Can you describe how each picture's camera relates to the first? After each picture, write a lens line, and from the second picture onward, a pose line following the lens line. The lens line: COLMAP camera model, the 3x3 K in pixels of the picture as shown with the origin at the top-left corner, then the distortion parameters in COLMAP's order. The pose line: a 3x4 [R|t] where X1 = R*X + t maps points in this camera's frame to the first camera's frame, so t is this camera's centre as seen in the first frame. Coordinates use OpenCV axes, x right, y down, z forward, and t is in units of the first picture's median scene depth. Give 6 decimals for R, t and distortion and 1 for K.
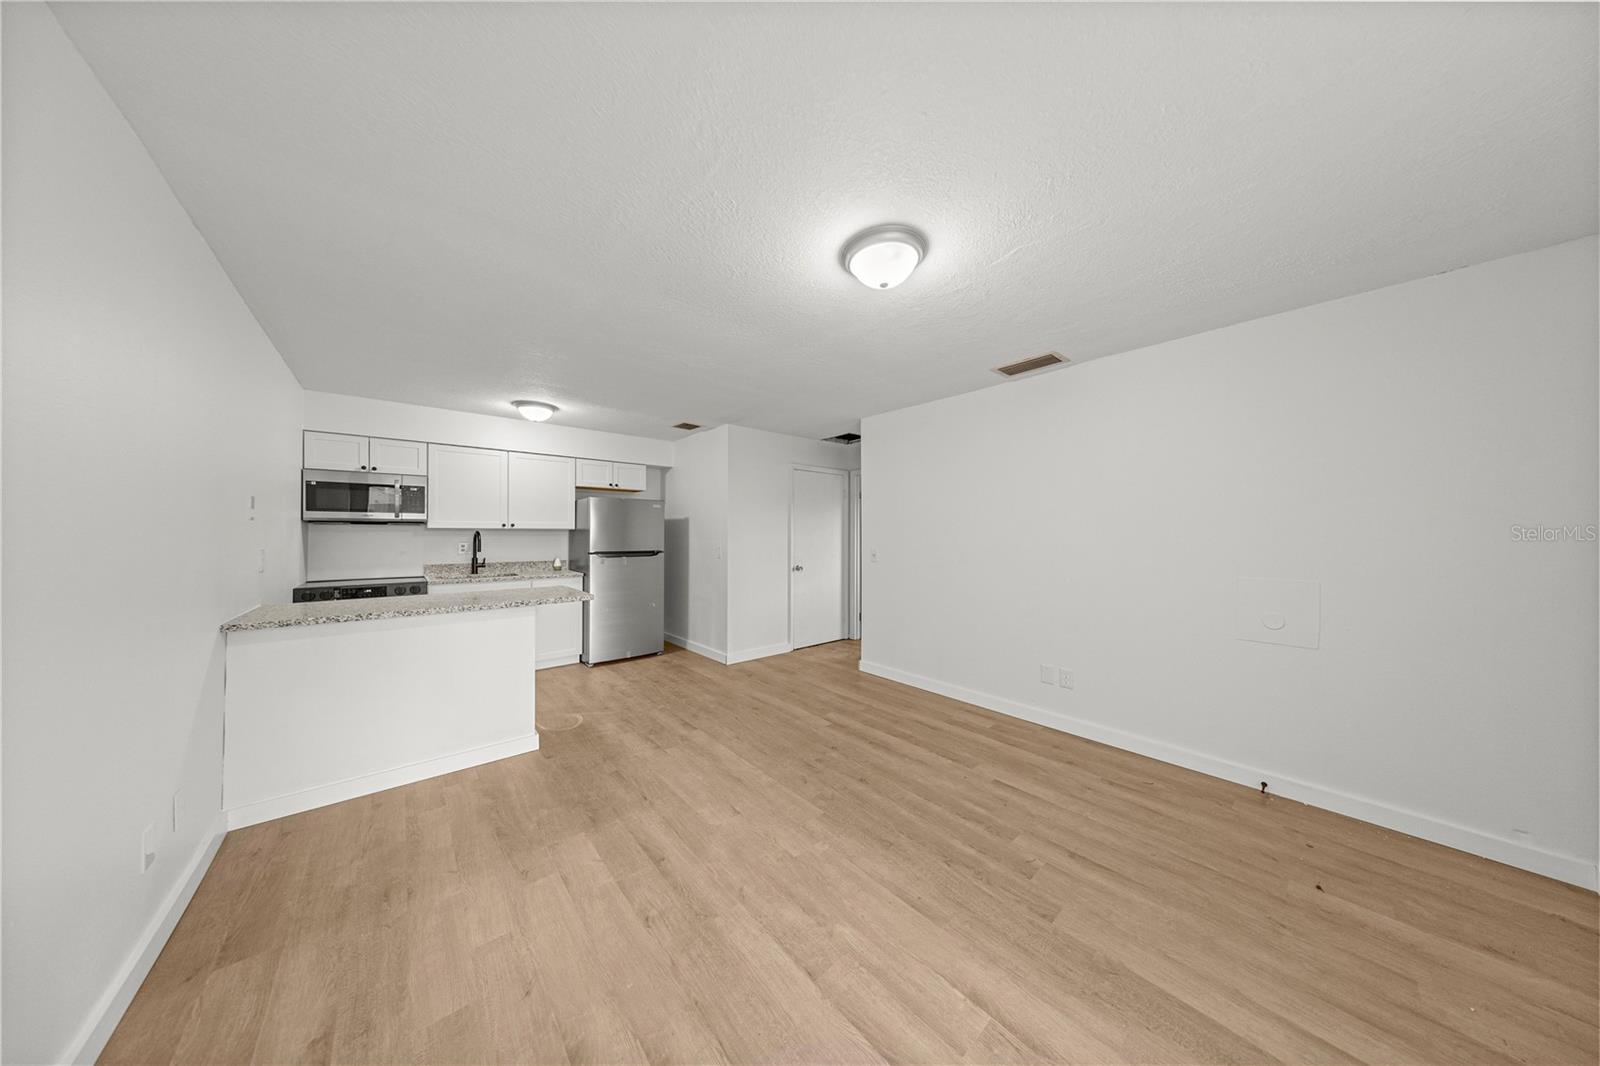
lens RADIAL K [[464.9, 0, 800.5], [0, 464.9, 523.1], [0, 0, 1]] dist [0.007854, -0.000745]
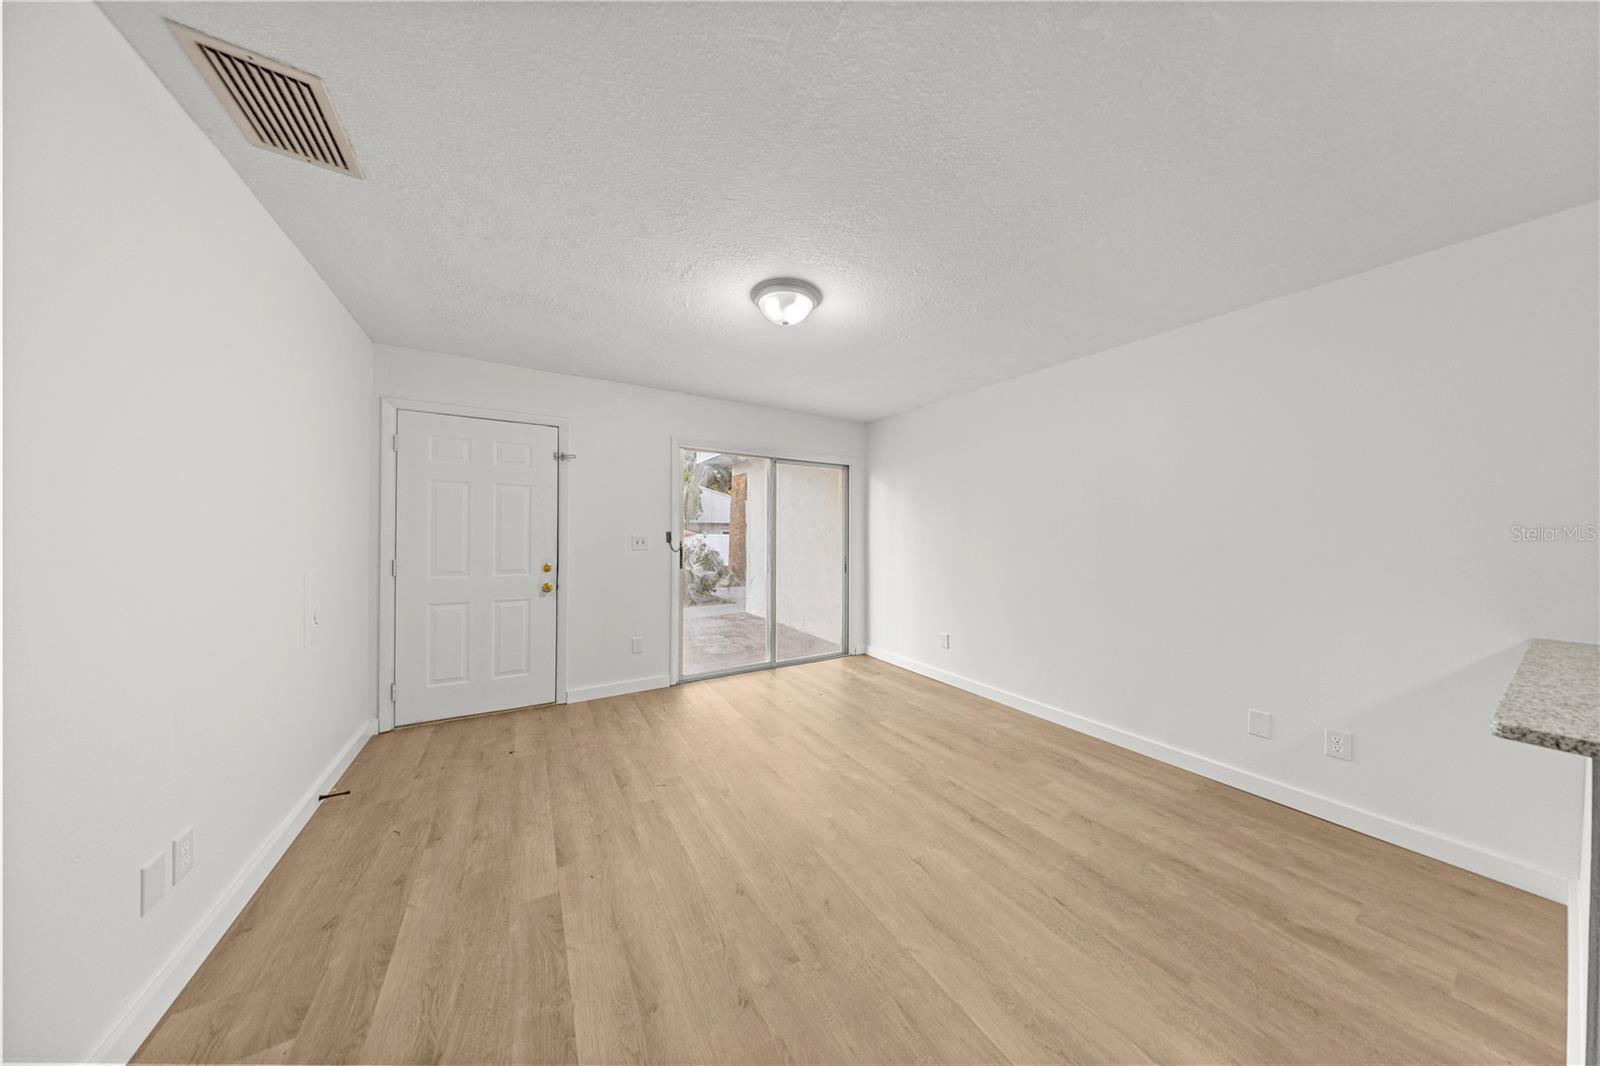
lens RADIAL K [[464.9, 0, 800.5], [0, 464.9, 533.4], [0, 0, 1]] dist [0.007854, -0.000745]
pose [[-0.984967, -0.011838, 0.172339, -0.047859], [-0.016271, 0.999572, -0.024332, 0.044766], [-0.171977, -0.026771, -0.984737, 1.325314]]
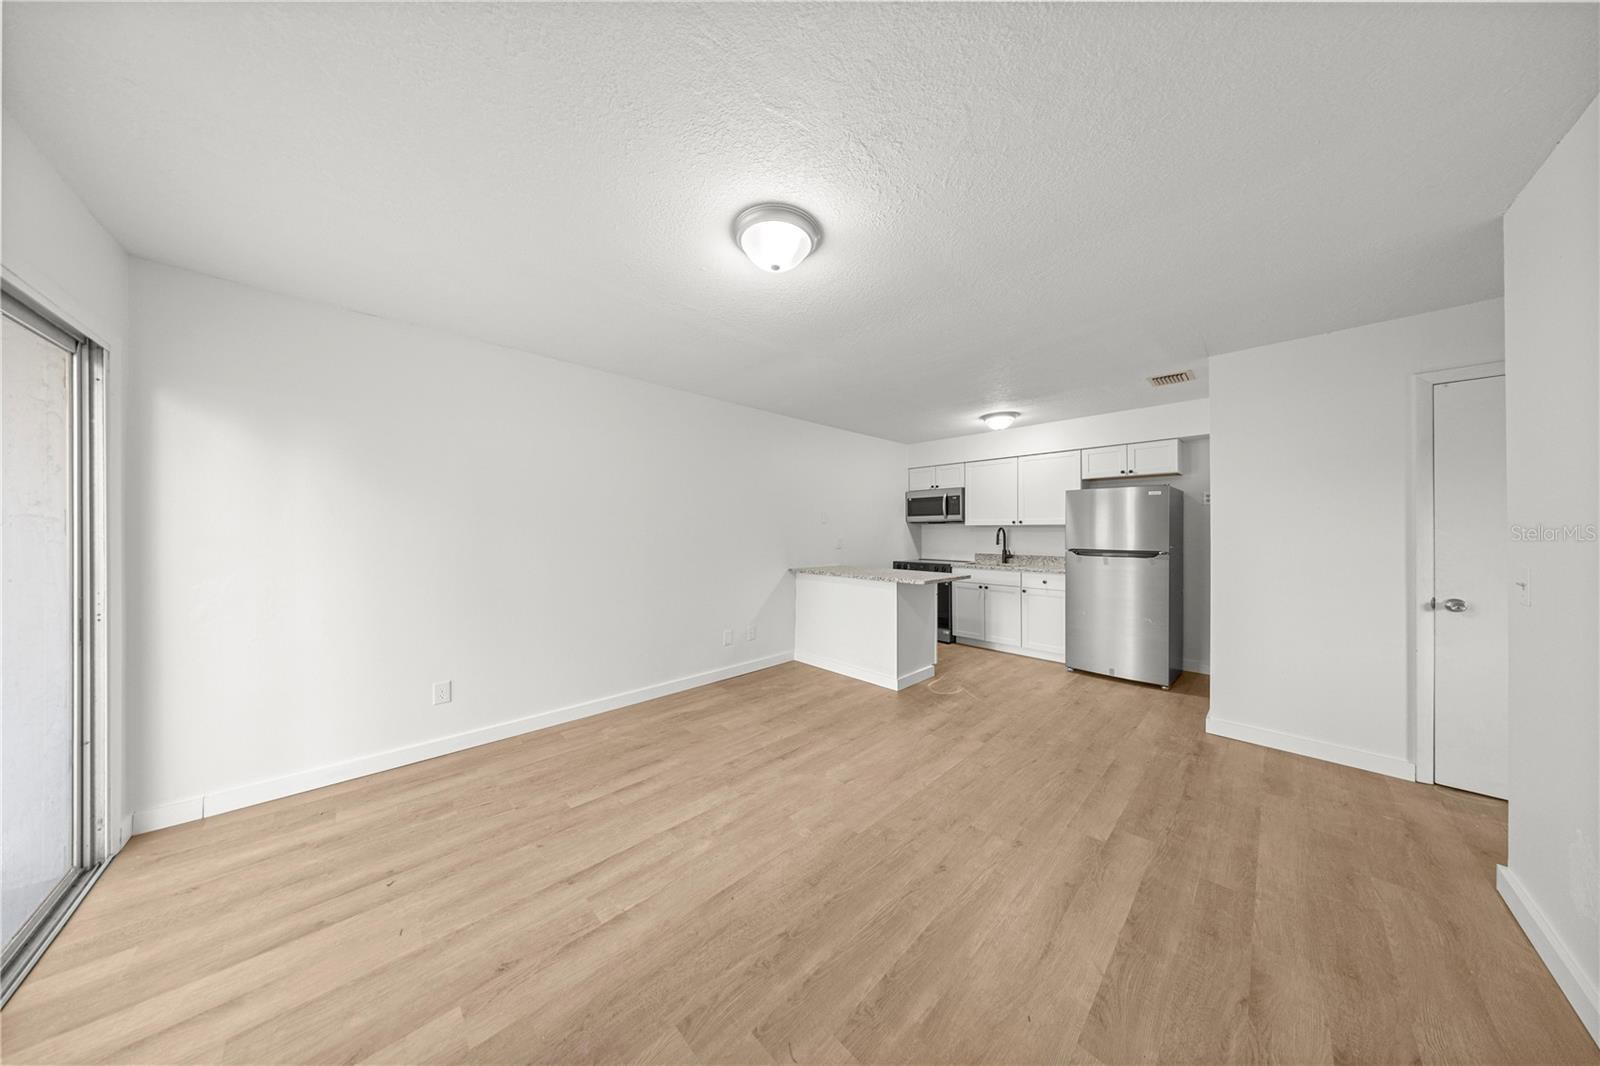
lens RADIAL K [[464.9, 0, 802.1], [0, 464.9, 526.3], [0, 0, 1]] dist [0.007854, -0.000745]
pose [[0.055899, -0.010501, -0.998381, 0.680349], [0.021999, 0.999715, -0.009284, 0.019730], [0.998194, -0.021445, 0.056114, 0.603926]]
